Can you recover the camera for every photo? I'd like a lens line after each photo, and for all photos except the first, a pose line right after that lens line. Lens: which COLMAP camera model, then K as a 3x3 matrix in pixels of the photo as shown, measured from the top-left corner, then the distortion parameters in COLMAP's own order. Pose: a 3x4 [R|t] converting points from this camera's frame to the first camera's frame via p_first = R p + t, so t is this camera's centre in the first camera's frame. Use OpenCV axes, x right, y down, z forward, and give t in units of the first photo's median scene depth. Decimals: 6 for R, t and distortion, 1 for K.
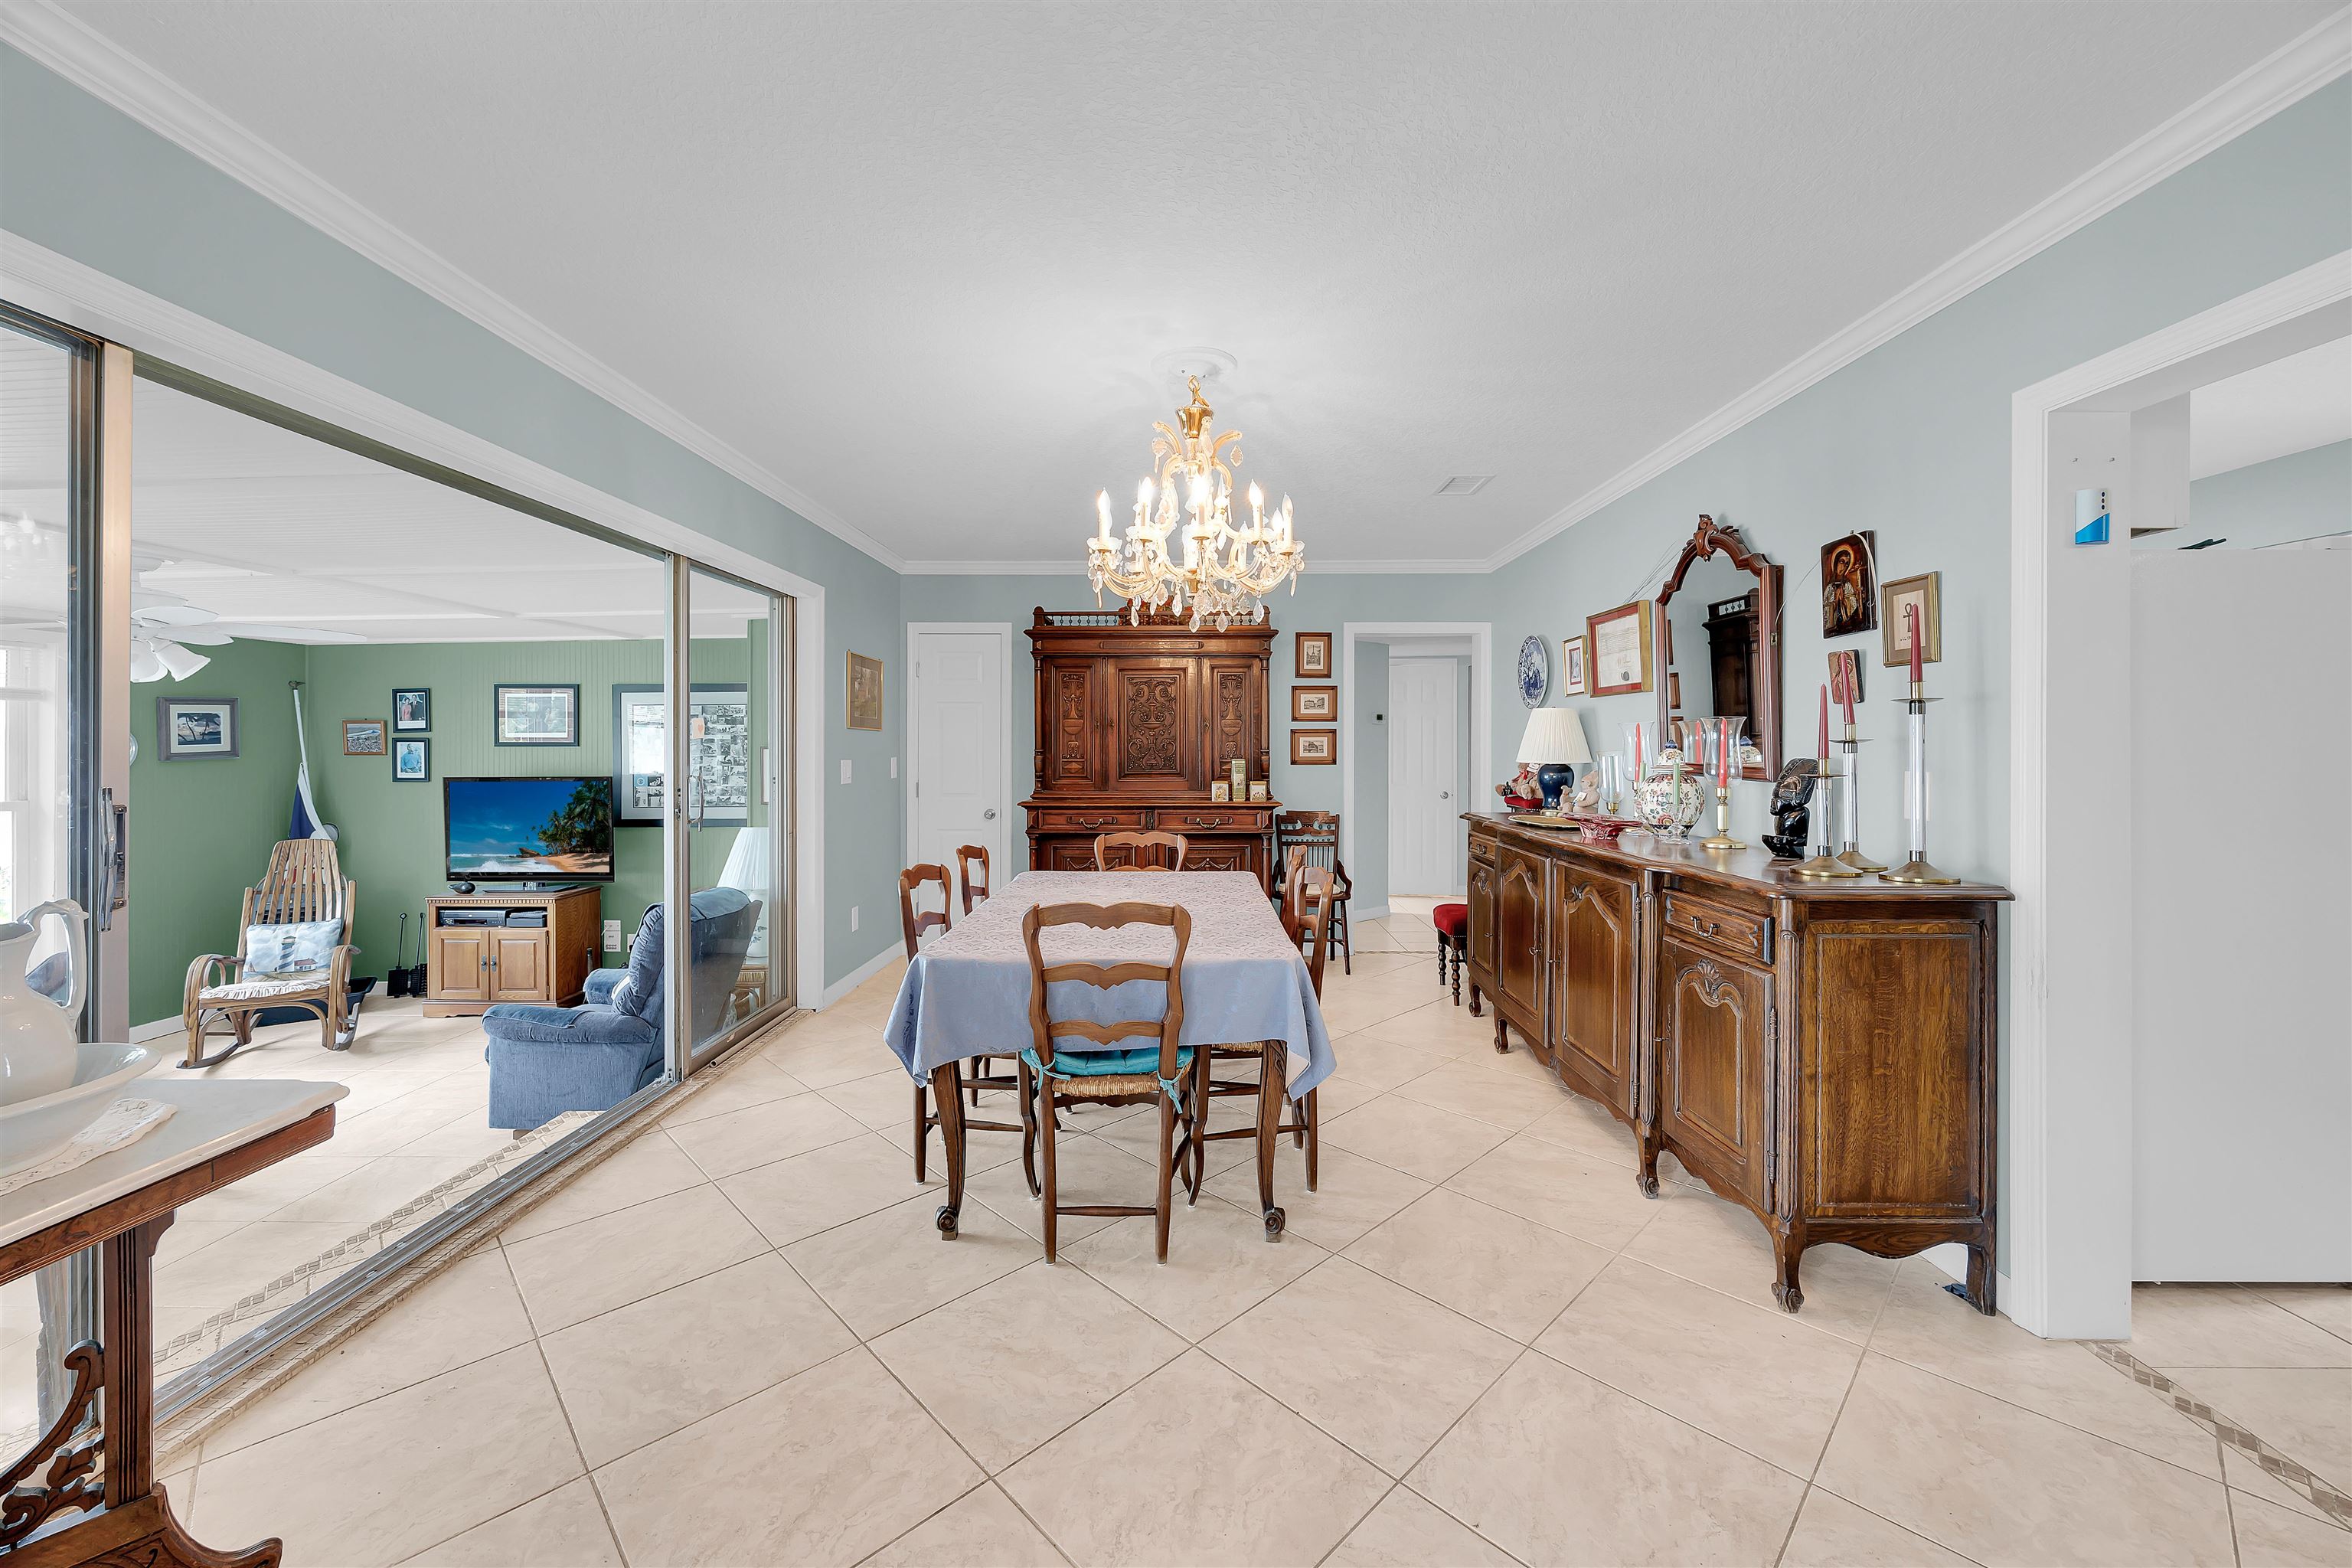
lens RADIAL K [[900.6, 0, 1192.2], [0, 900.6, 743.8], [0, 0, 1]] dist [-0.005476, 0.000511]
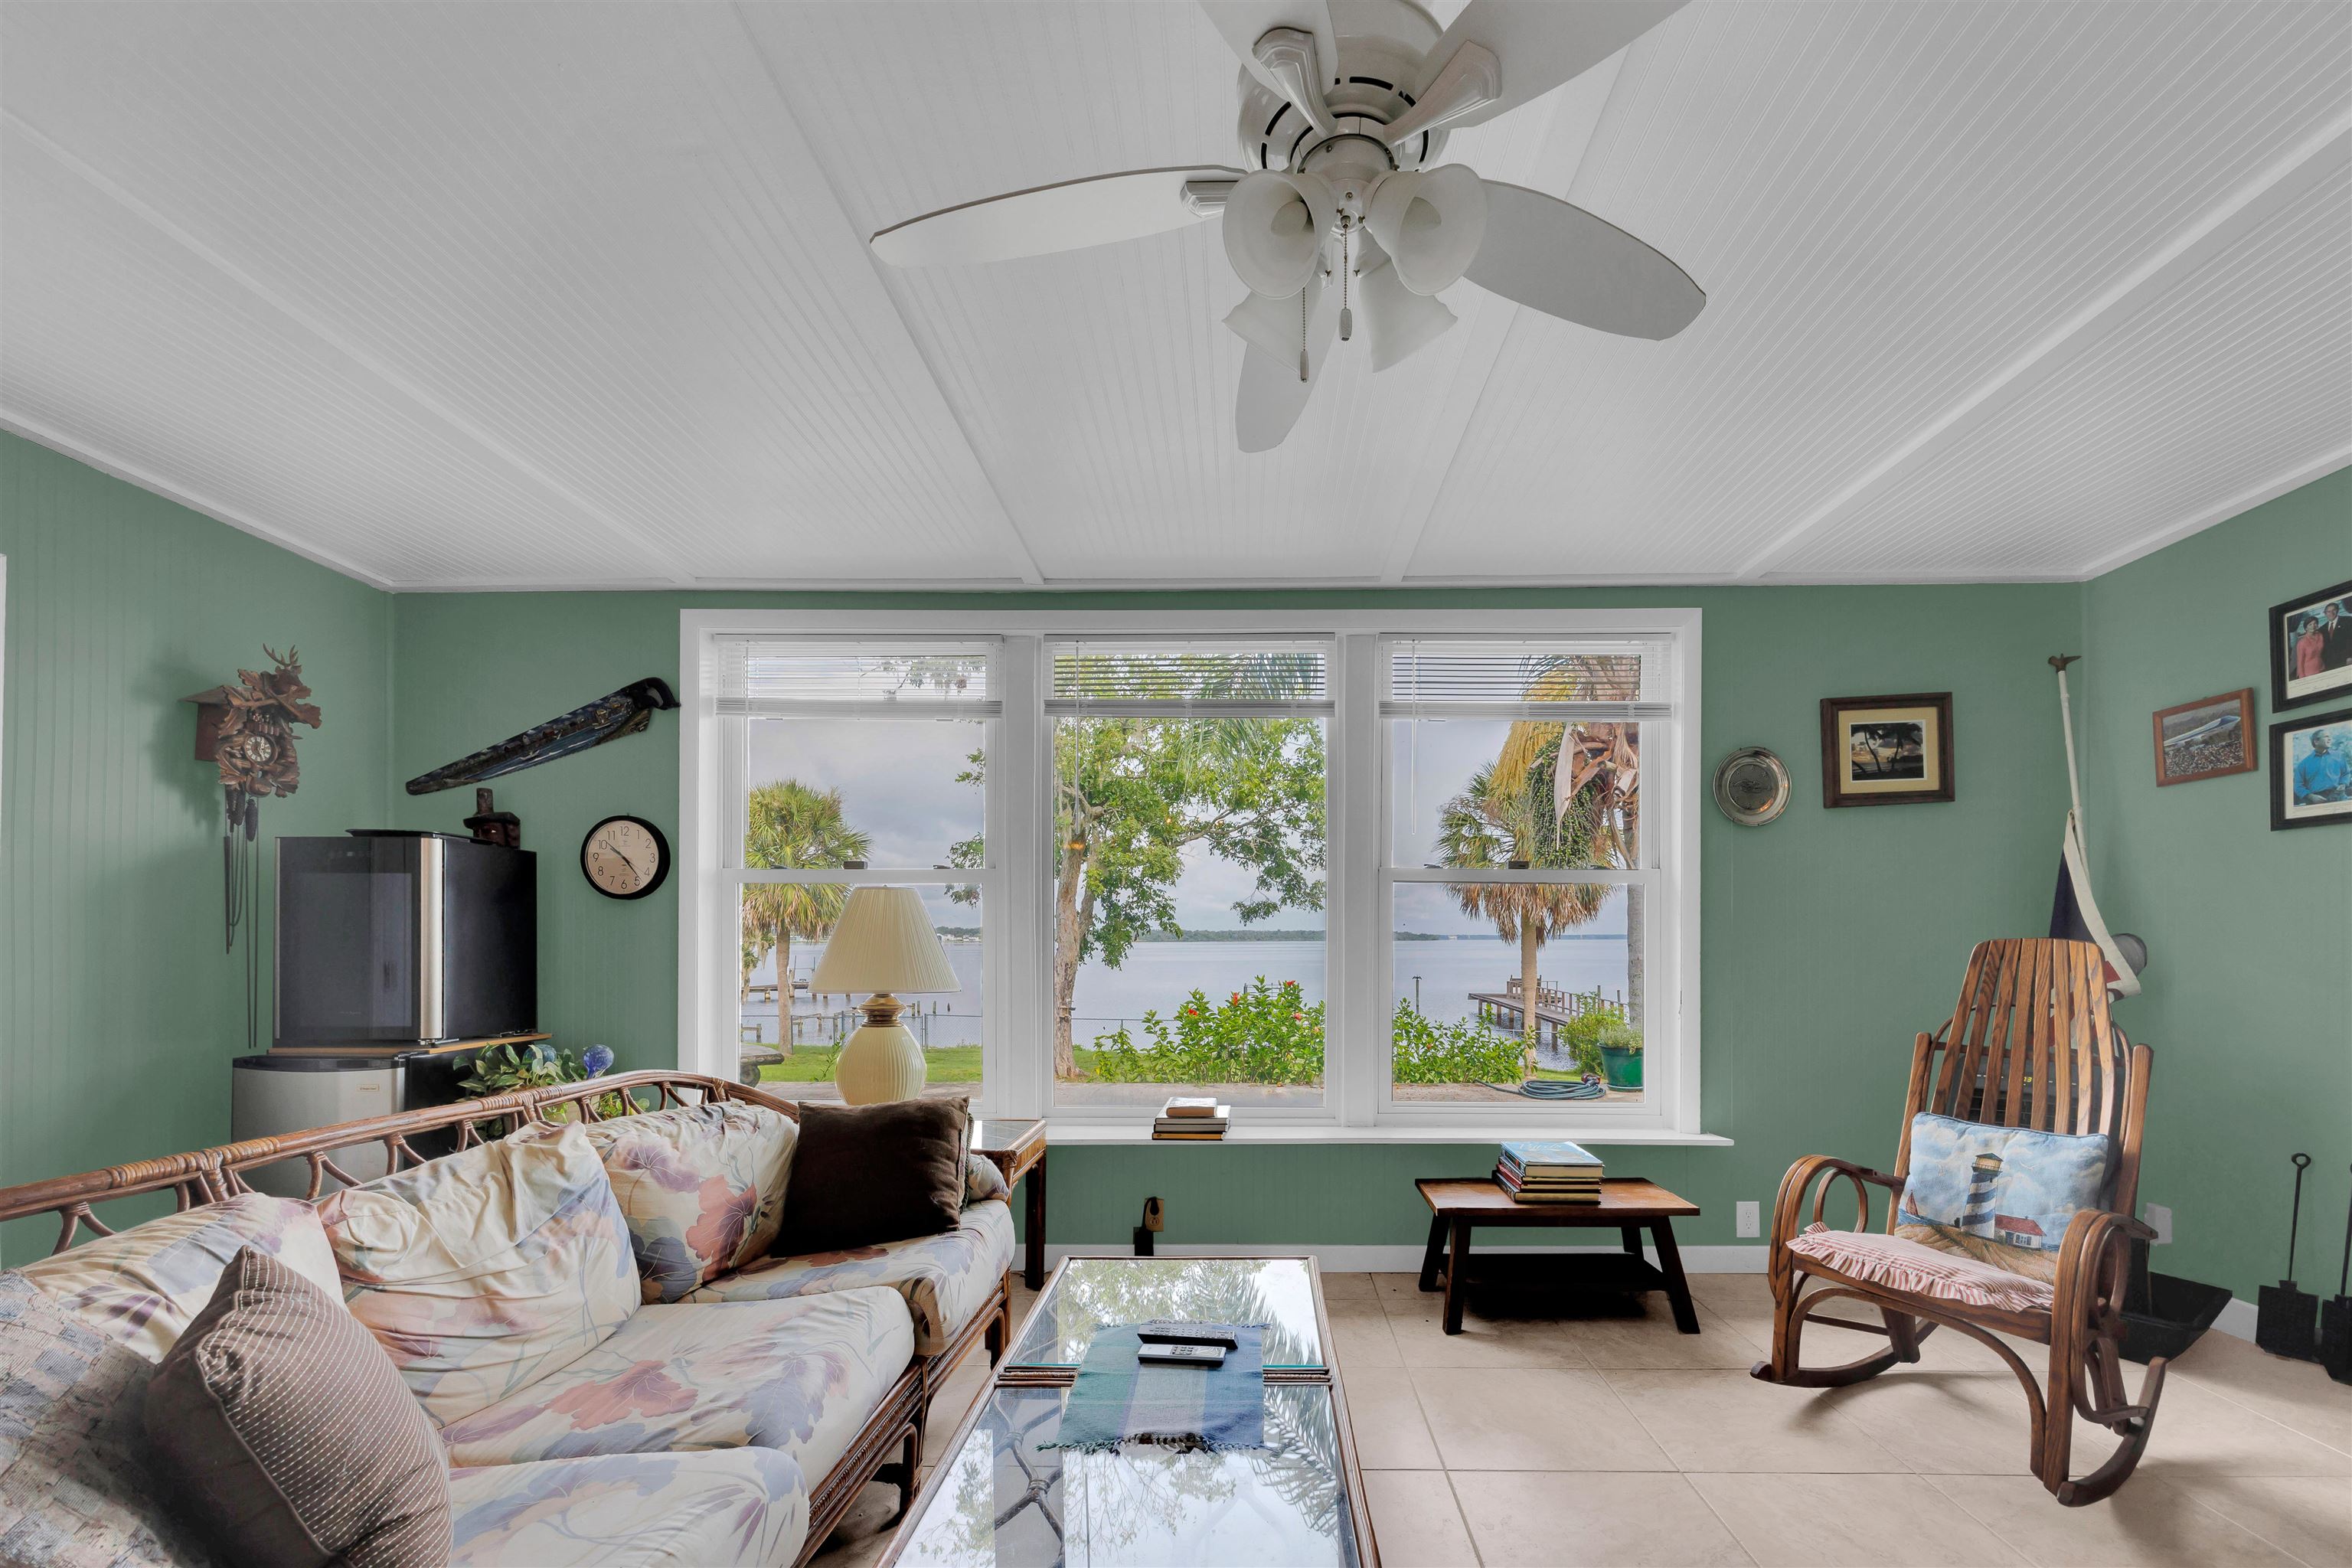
lens RADIAL K [[961.5, 0, 1207.5], [0, 961.5, 943.5], [0, 0, 1]] dist [0.002249, -0.000766]
pose [[-0.018681, 0.000477, -0.999825, -0.507779], [0.007944, 0.999968, 0.000328, 0.104306], [0.999794, -0.007936, -0.018684, 0.598965]]
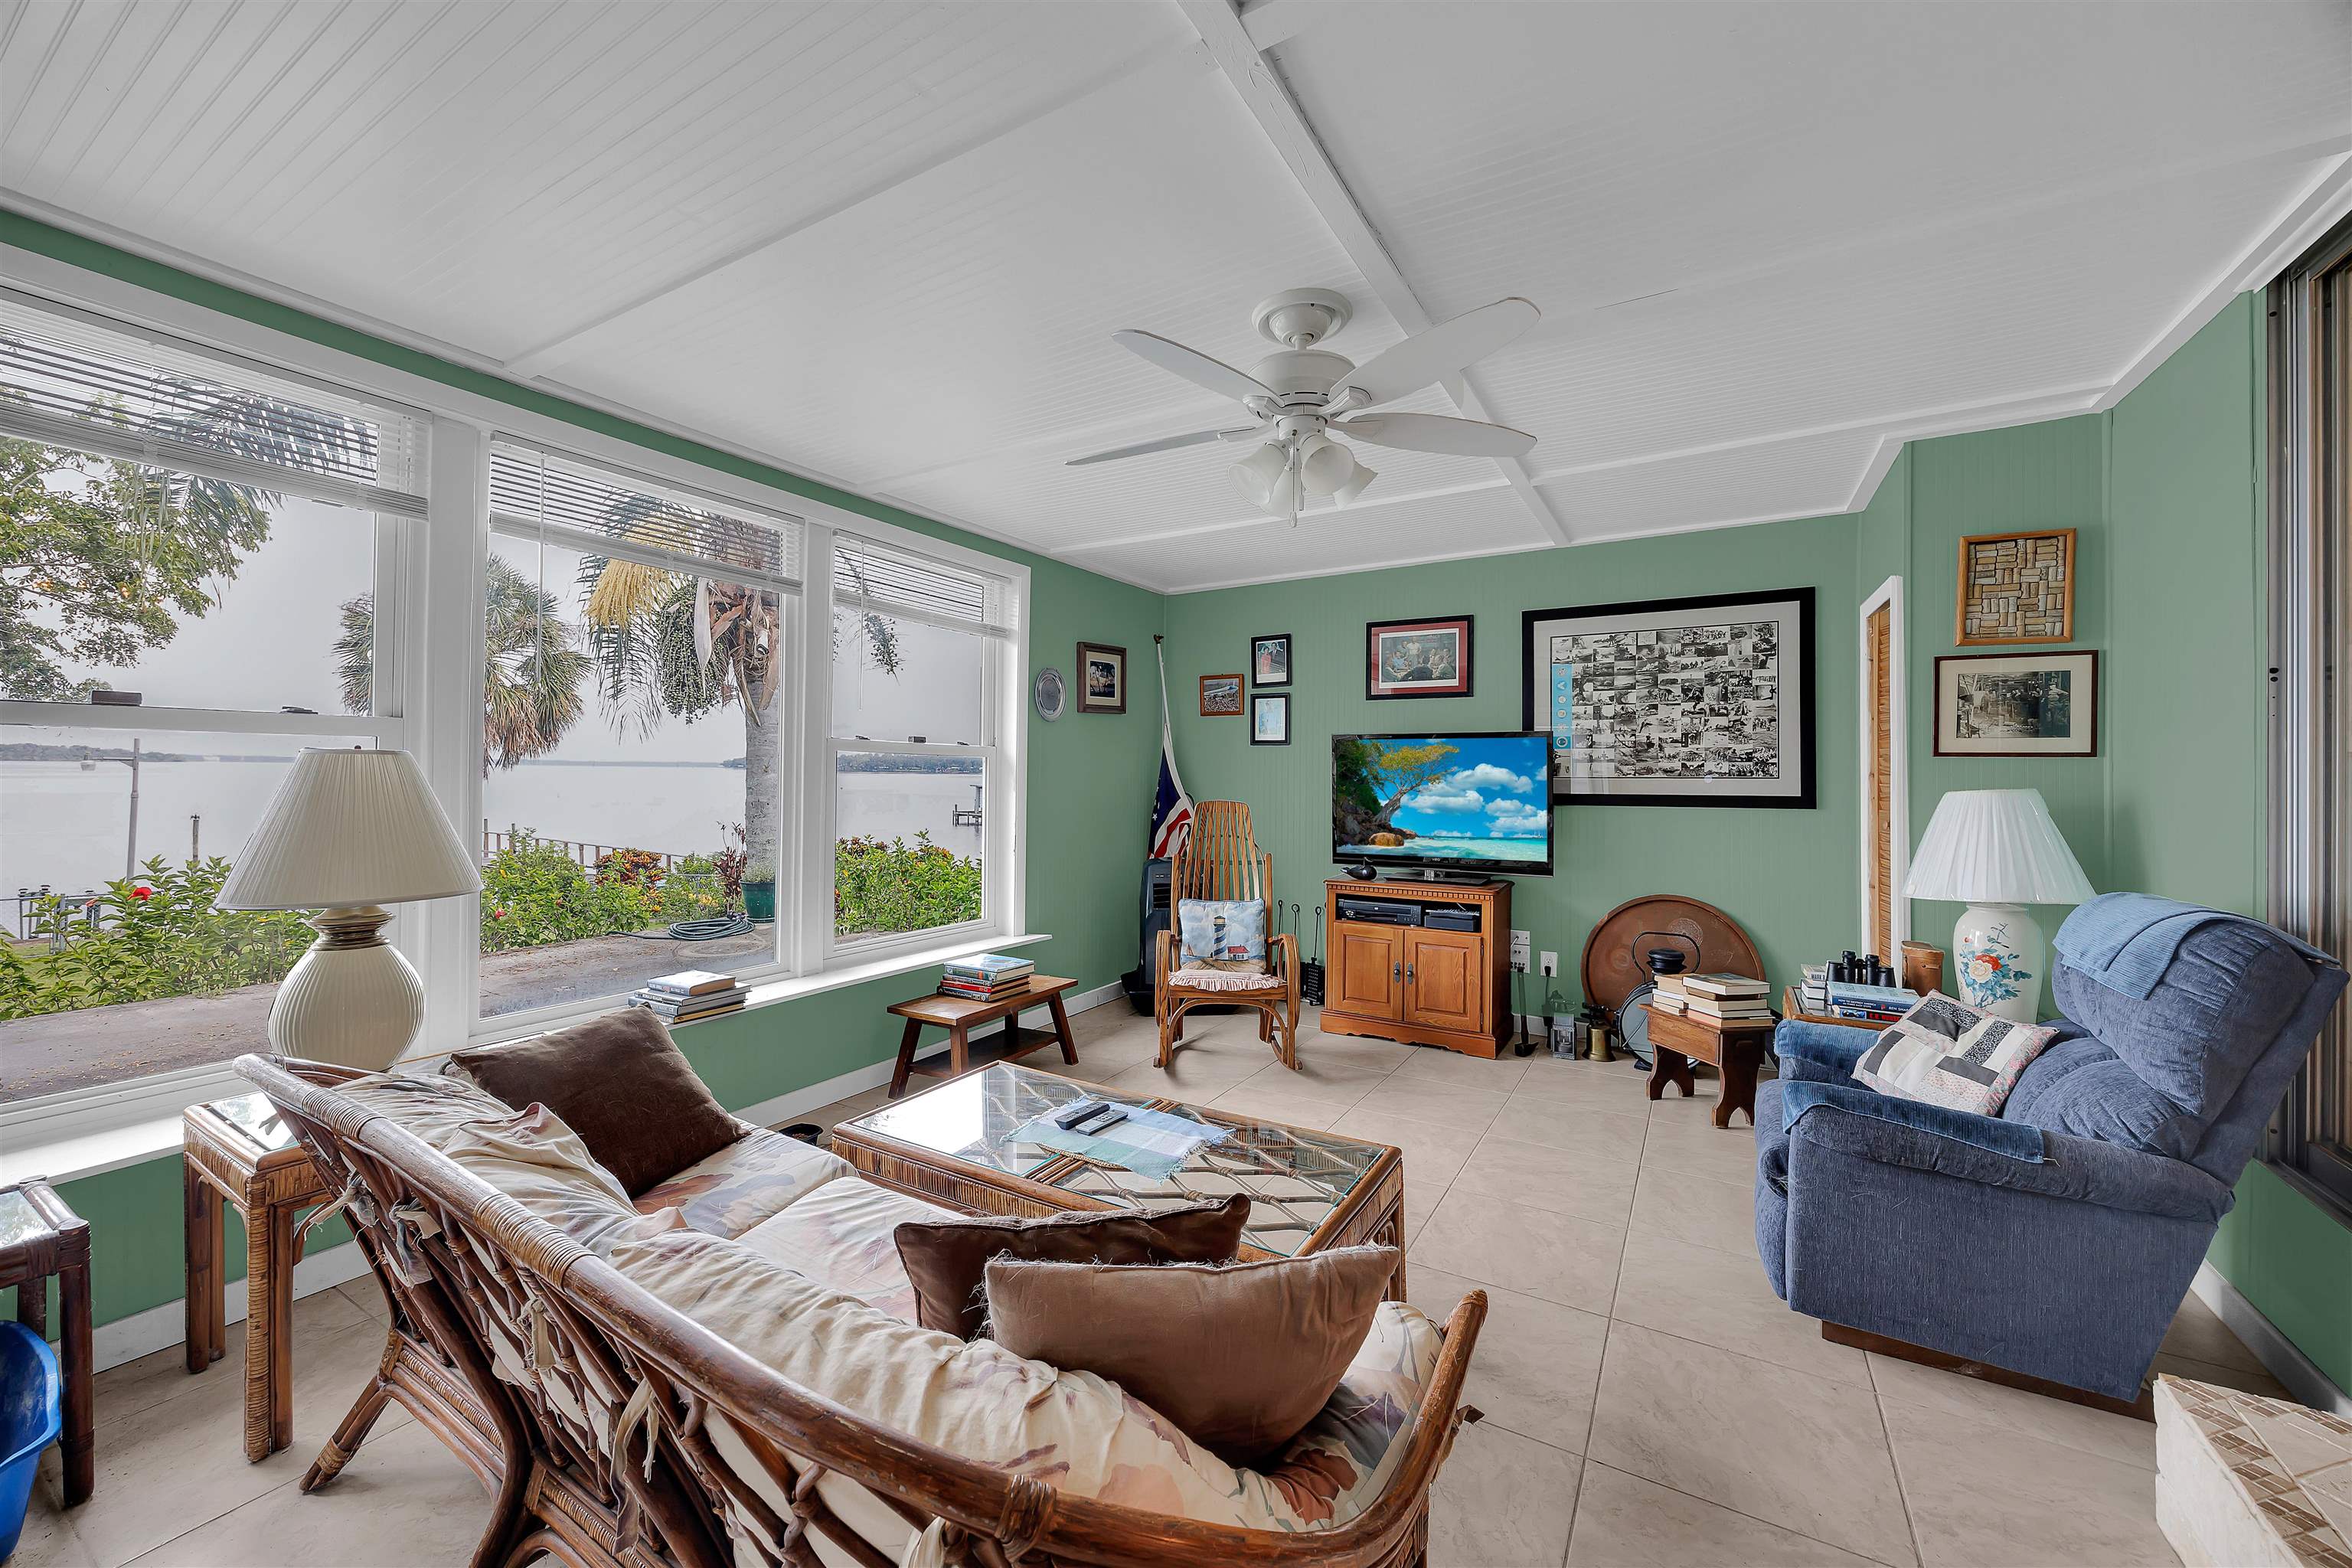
lens RADIAL K [[900.6, 0, 1204.4], [0, 900.6, 785.2], [0, 0, 1]] dist [-0.005476, 0.000511]
pose [[0.865003, 0.013613, -0.501581, -0.575367], [-0.006695, 0.999856, 0.015592, 0.077740], [0.501721, -0.010129, 0.864970, 0.266173]]
